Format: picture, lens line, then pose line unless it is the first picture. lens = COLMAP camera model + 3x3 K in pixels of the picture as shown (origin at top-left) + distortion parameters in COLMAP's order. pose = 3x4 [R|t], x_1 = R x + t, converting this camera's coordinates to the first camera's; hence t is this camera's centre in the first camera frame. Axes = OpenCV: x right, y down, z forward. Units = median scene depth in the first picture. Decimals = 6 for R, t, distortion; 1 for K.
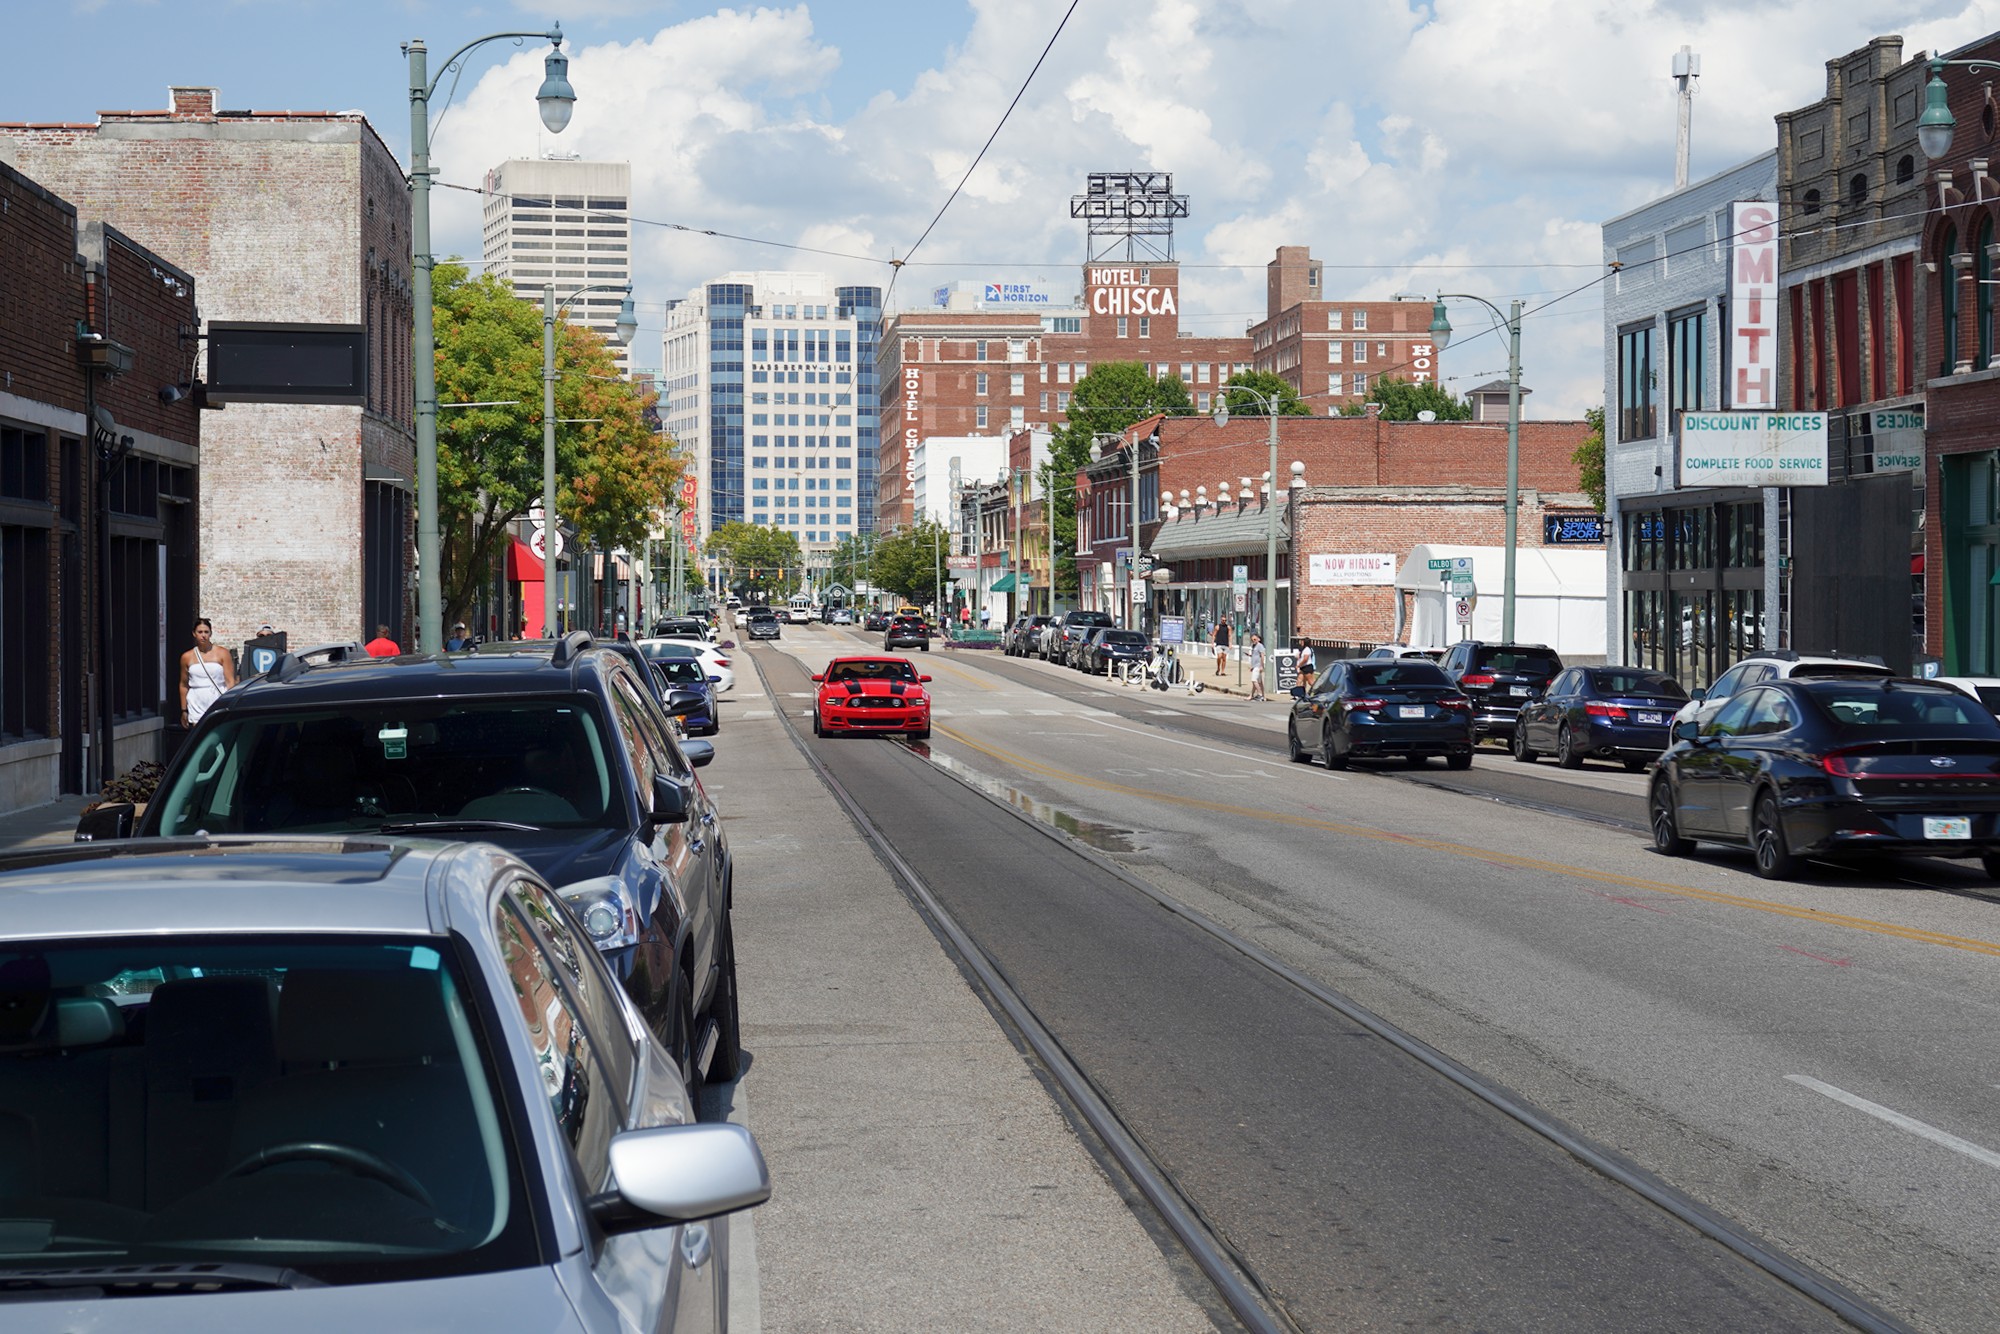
lens RADIAL K [[3584.2, 0, 998.7], [0, 3584.2, 658.8], [0, 0, 1]] dist [-0.129601, 0.000000]
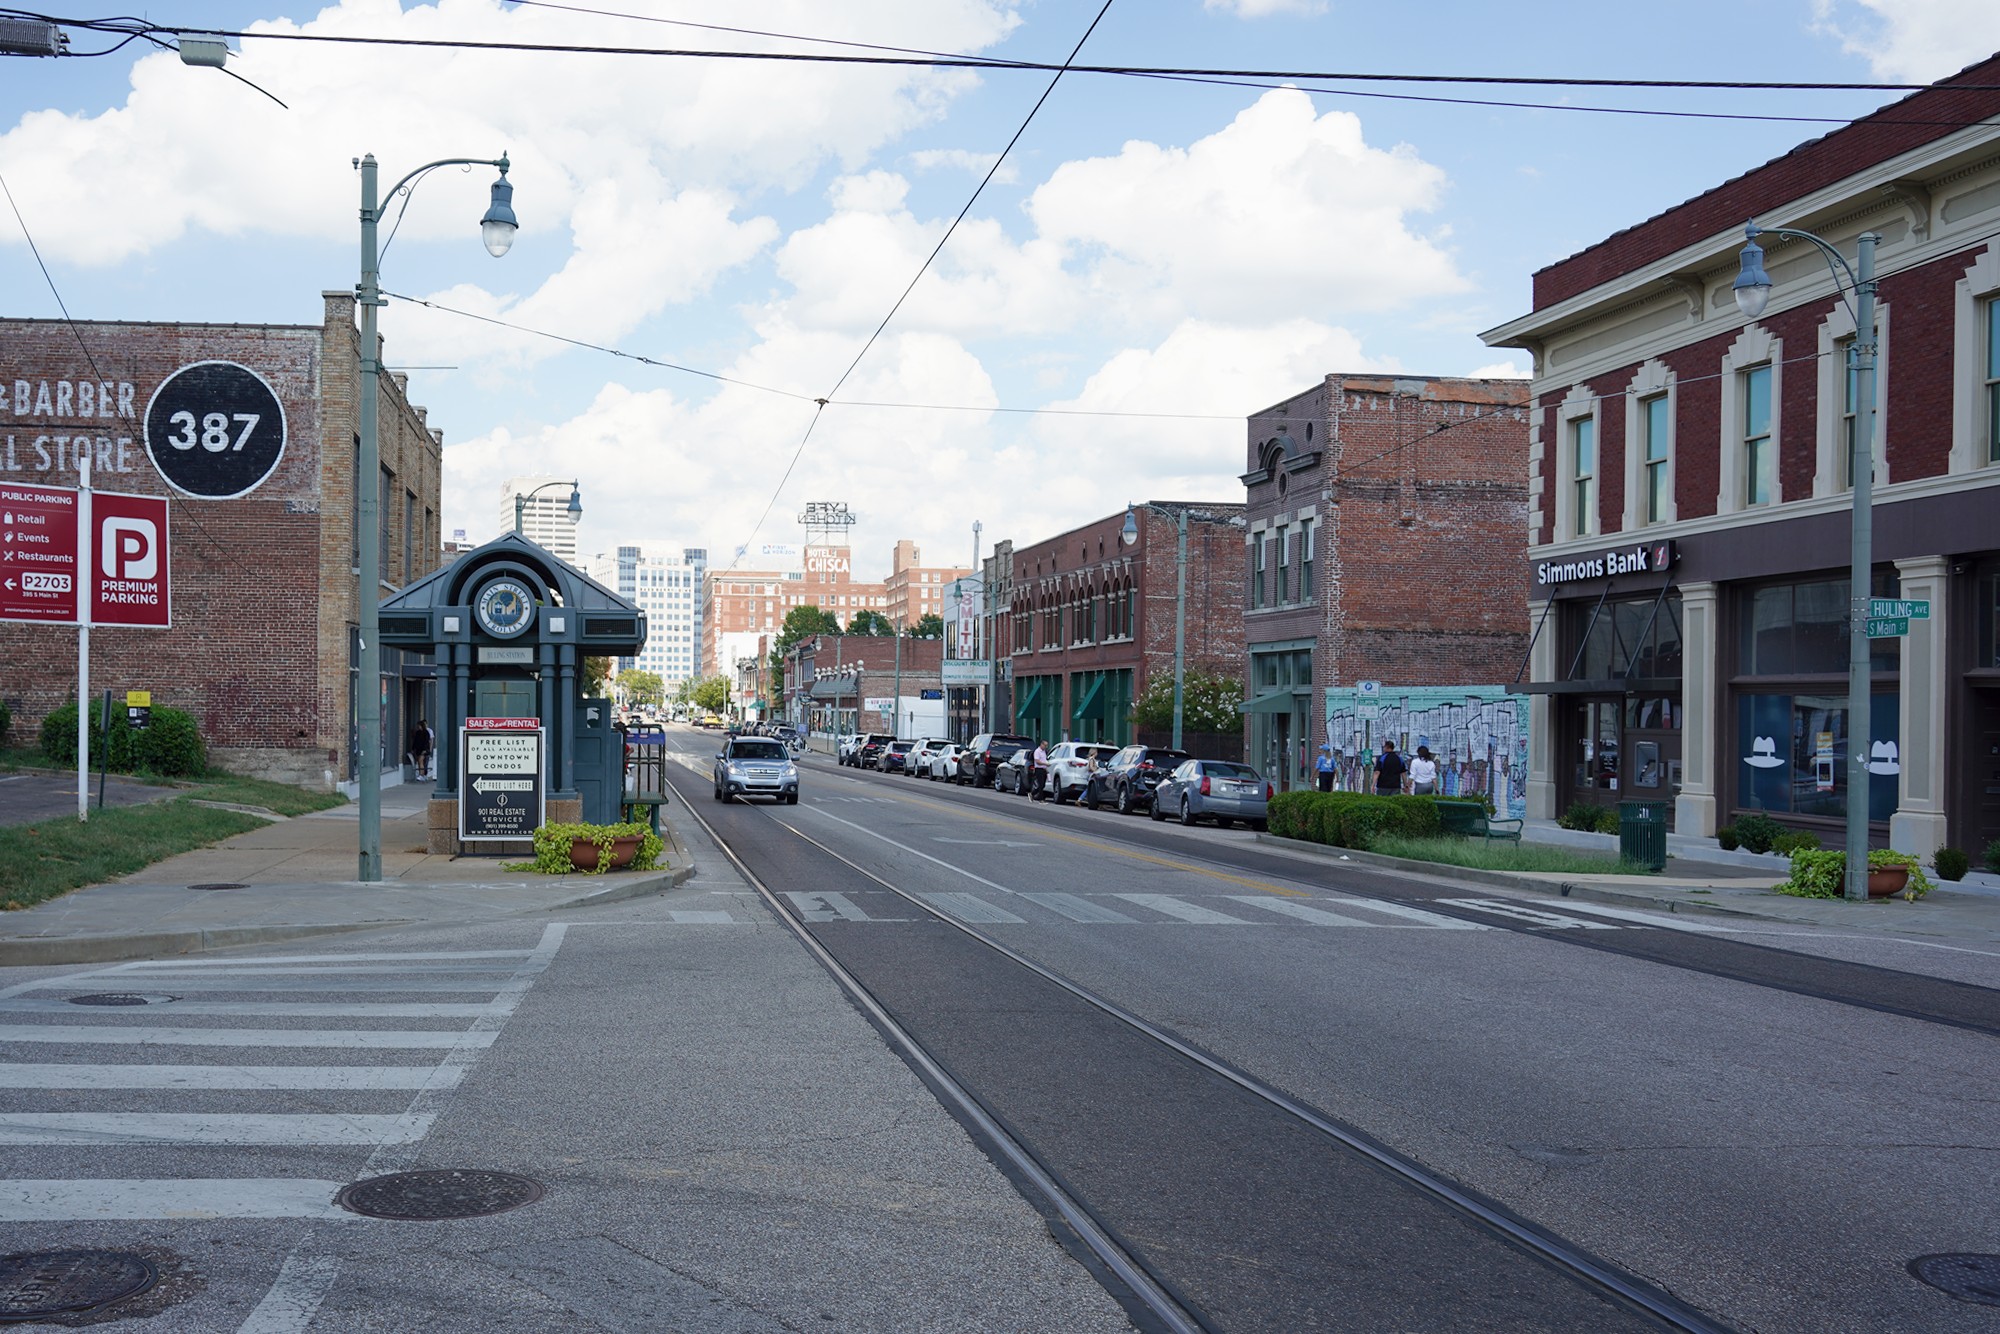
lens RADIAL K [[1914.3, 0, 996.1], [0, 1914.3, 681.2], [0, 0, 1]] dist [-0.170366, 0.000000]
pose [[0.993140, 0.010586, 0.116449, 0.003610], [-0.006927, 0.999471, -0.031783, 0.000069], [-0.116724, 0.030758, 0.992688, -0.049377]]
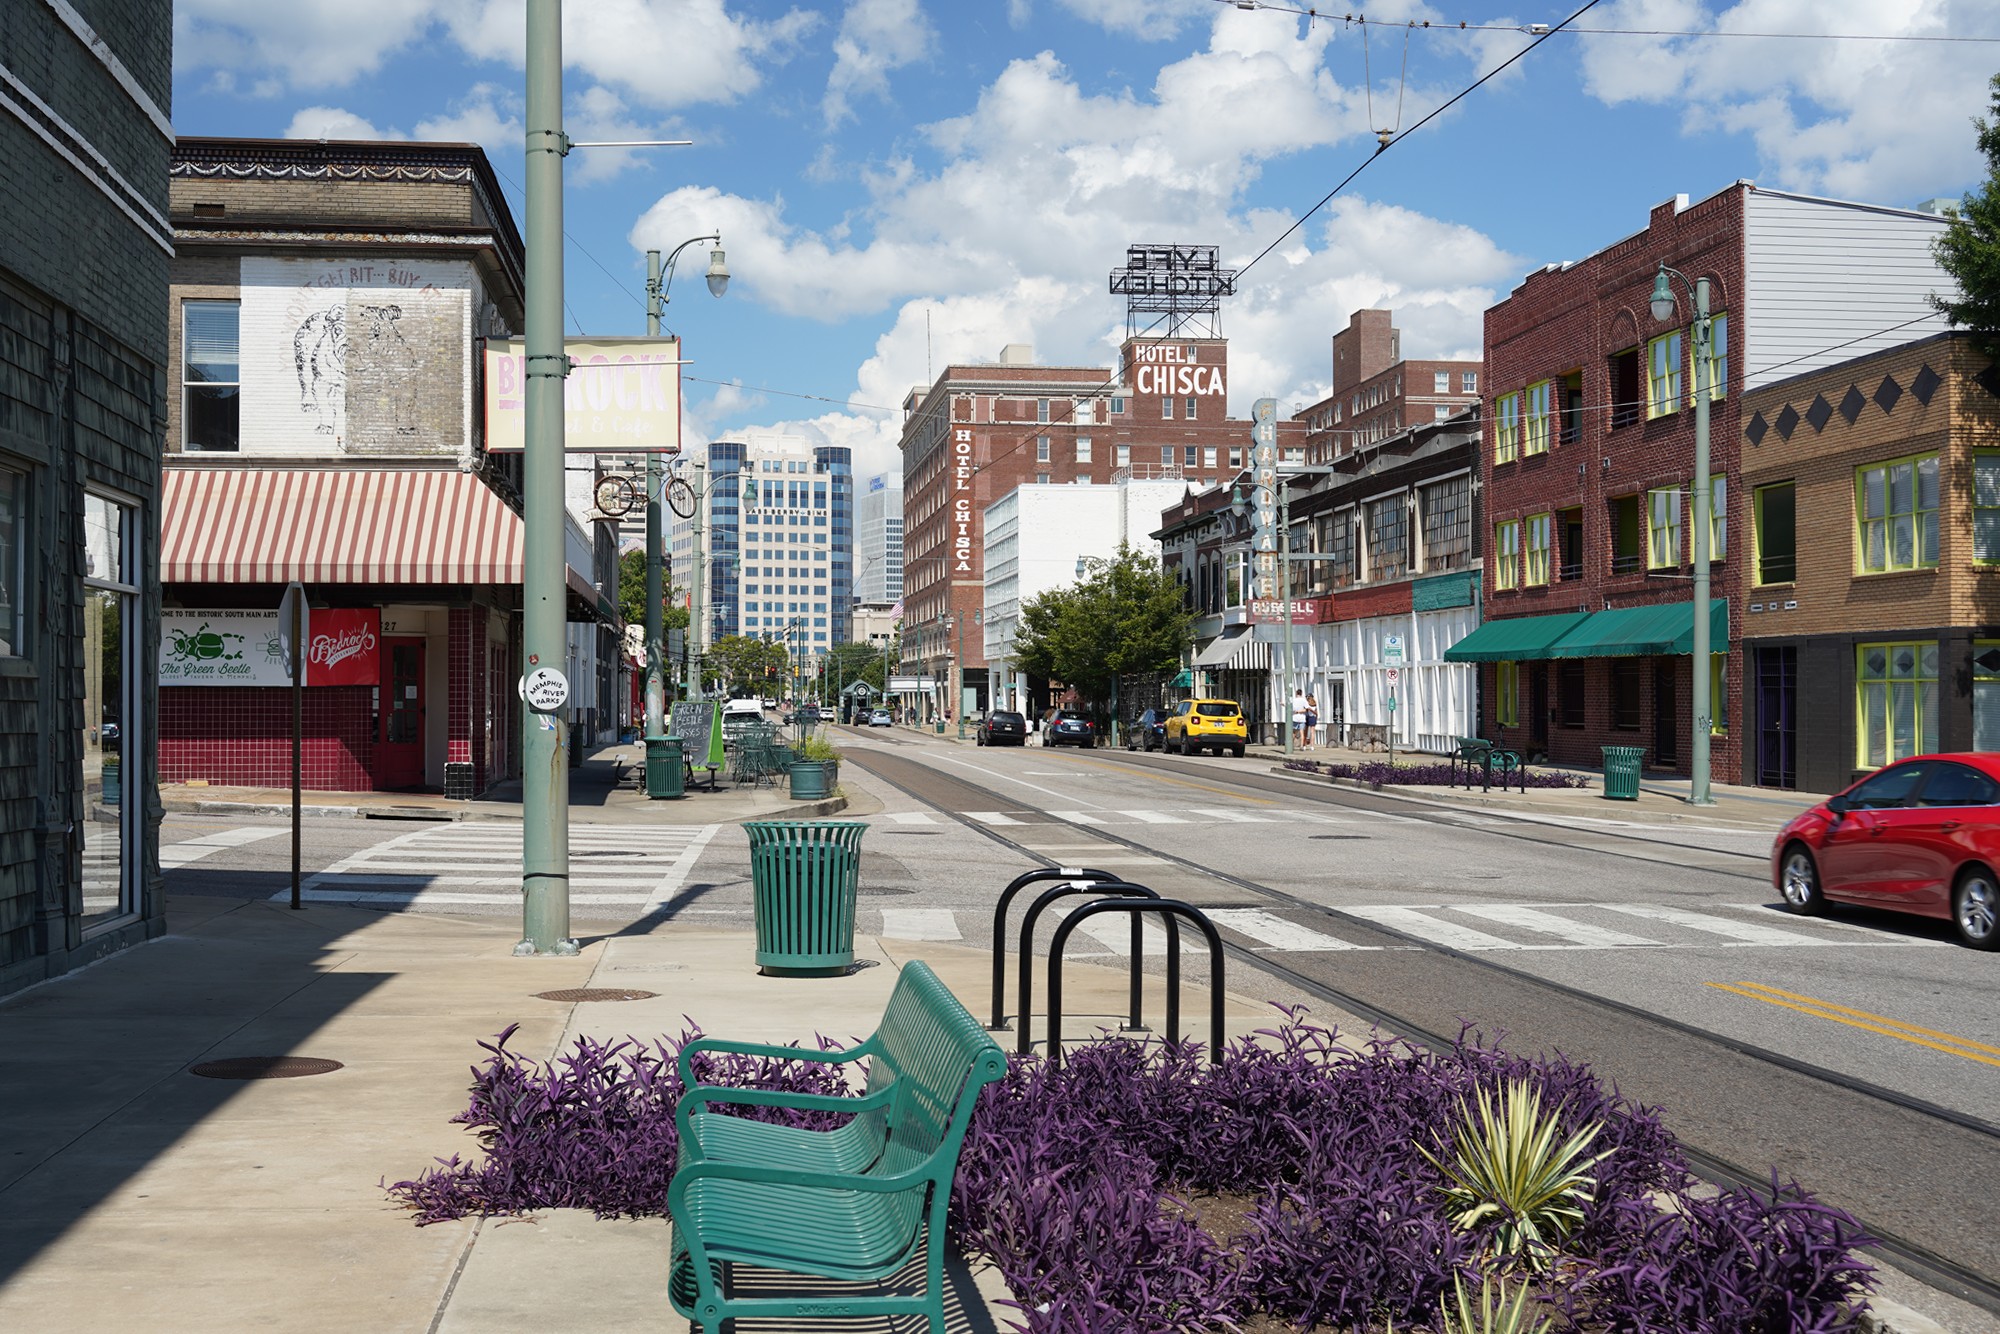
lens RADIAL K [[2268.1, 0, 1007.2], [0, 2268.1, 670.4], [0, 0, 1]] dist [-0.029674, 0.000000]
pose [[0.998542, 0.004231, 0.053818, -0.021231], [-0.002517, 0.999488, -0.031889, -0.002839], [-0.053926, 0.031708, 0.998041, 0.226394]]
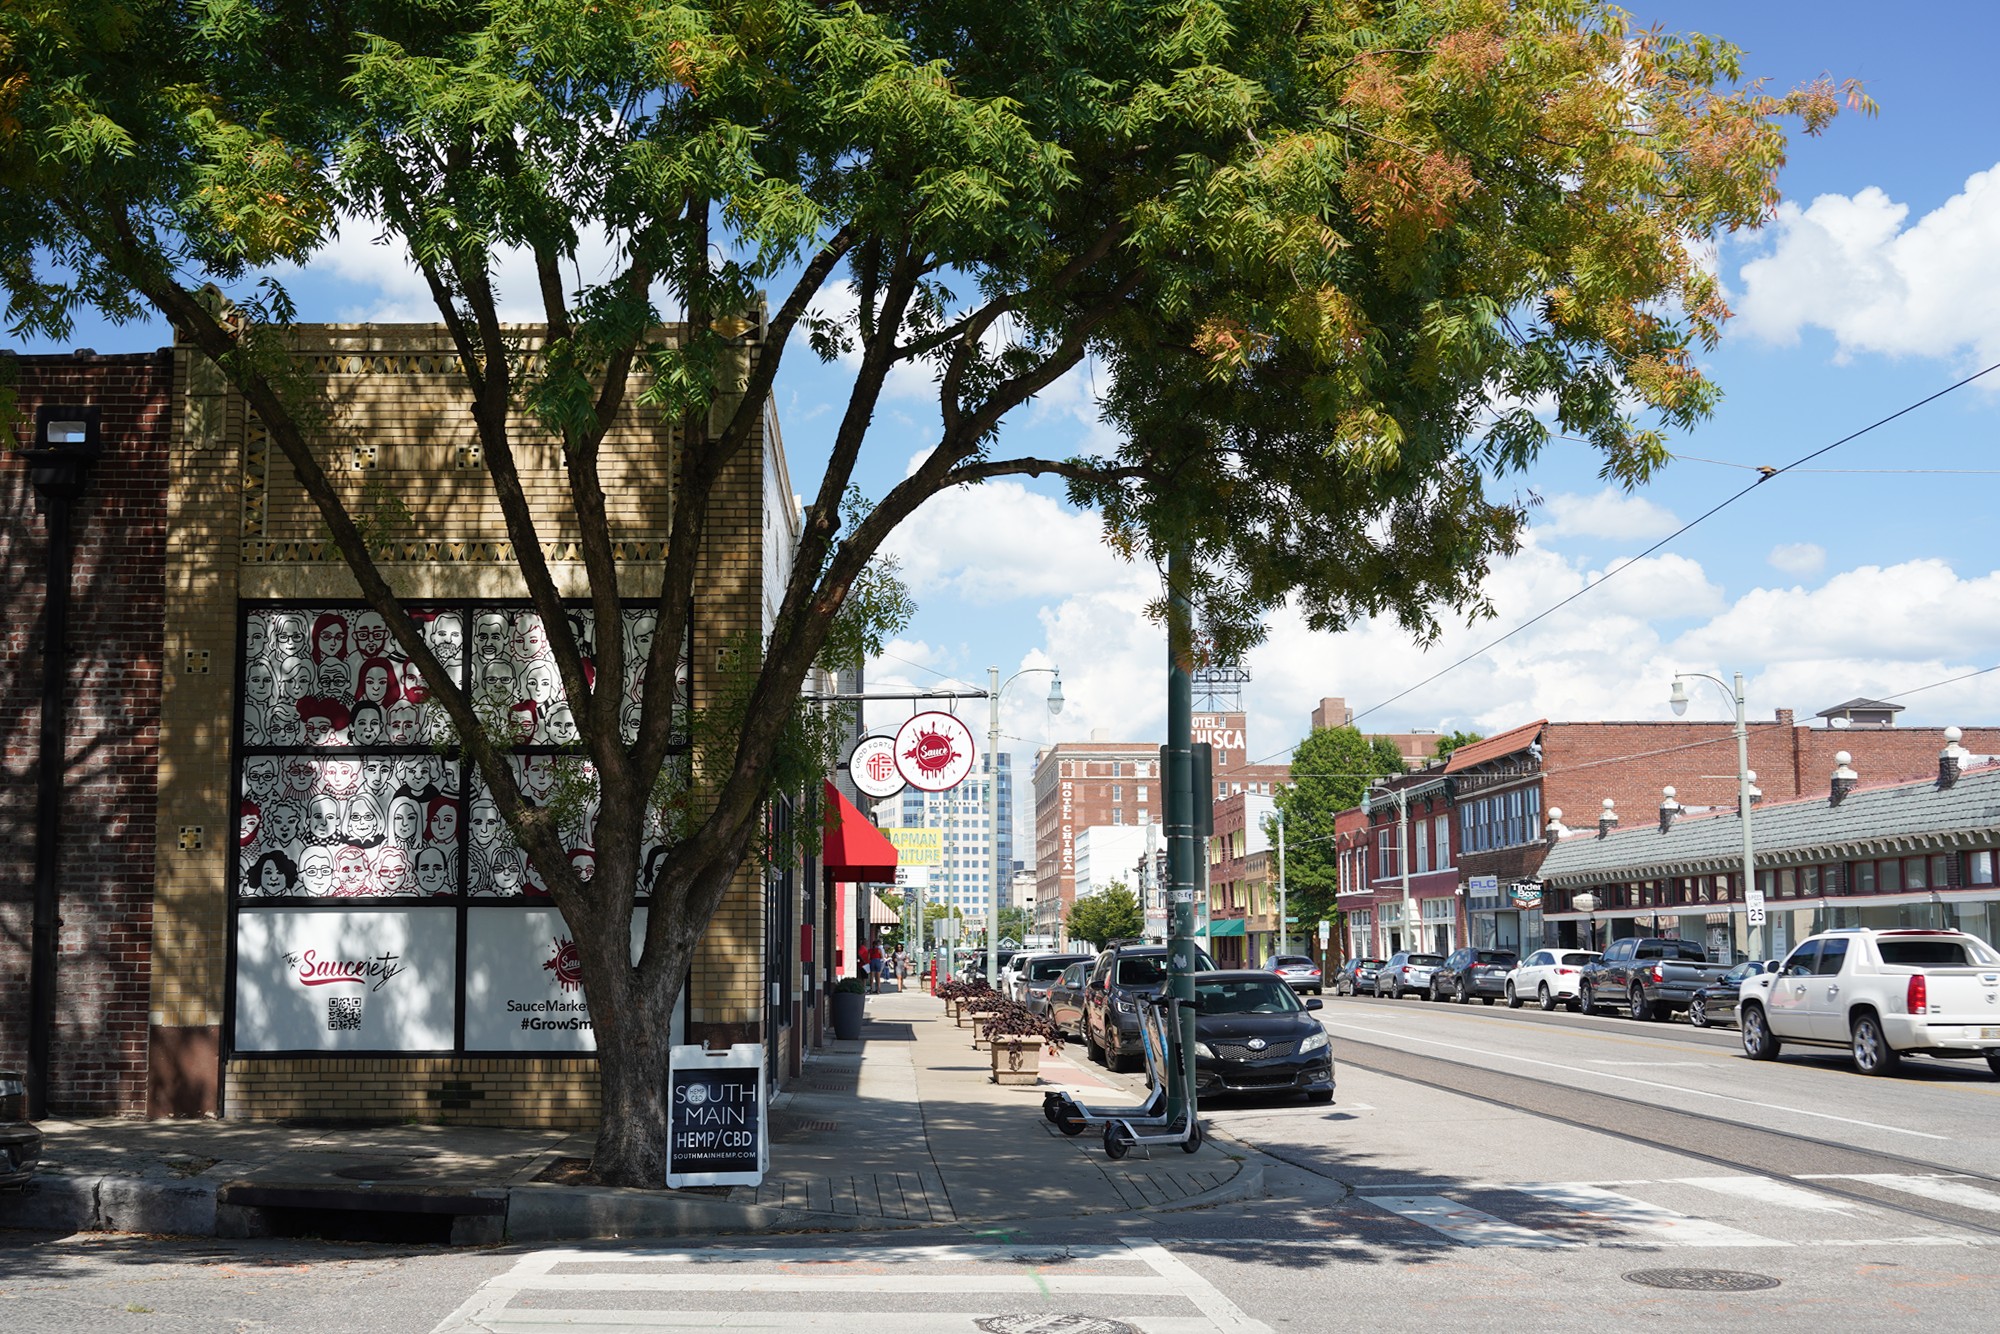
lens RADIAL K [[2038.6, 0, 981.1], [0, 2038.6, 679.4], [0, 0, 1]] dist [-0.022505, 0.000000]
pose [[0.999404, -0.003583, -0.034336, -0.015020], [-0.001604, 0.988705, -0.149865, -0.000719], [0.034485, 0.149831, 0.988110, 0.102804]]
